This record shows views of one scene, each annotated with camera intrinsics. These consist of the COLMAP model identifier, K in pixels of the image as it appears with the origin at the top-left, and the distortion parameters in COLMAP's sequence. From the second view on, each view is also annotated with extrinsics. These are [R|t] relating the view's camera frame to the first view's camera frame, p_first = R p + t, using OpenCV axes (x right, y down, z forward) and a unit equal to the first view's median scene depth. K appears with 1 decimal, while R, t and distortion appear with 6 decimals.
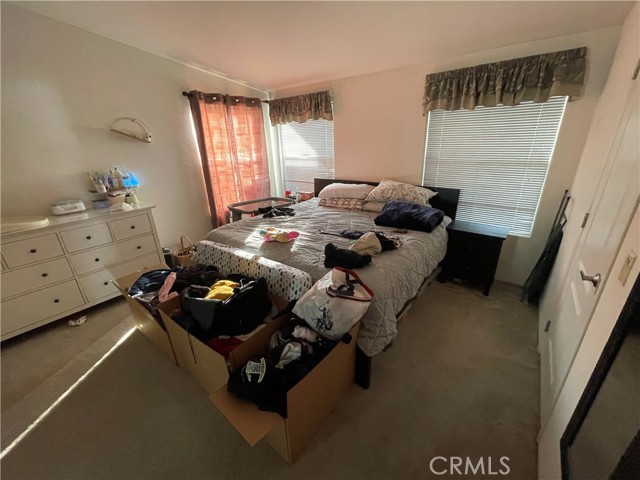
lens RADIAL K [[258.4, 0, 320.0], [0, 258.4, 240.0], [0, 0, 1]] dist [-0.002332, 0.000280]
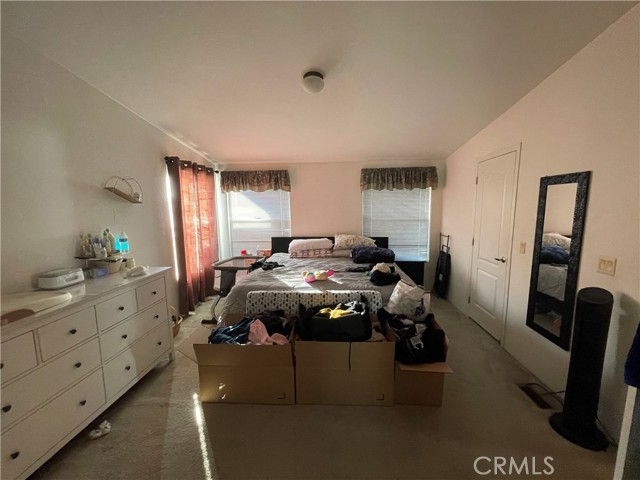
lens RADIAL K [[258.4, 0, 320.0], [0, 258.4, 240.0], [0, 0, 1]] dist [-0.002332, 0.000280]
pose [[0.830269, -0.049249, 0.555182, -0.627302], [0.187954, 0.962483, -0.195704, 0.046615], [-0.524715, 0.266836, 0.808377, -0.040250]]
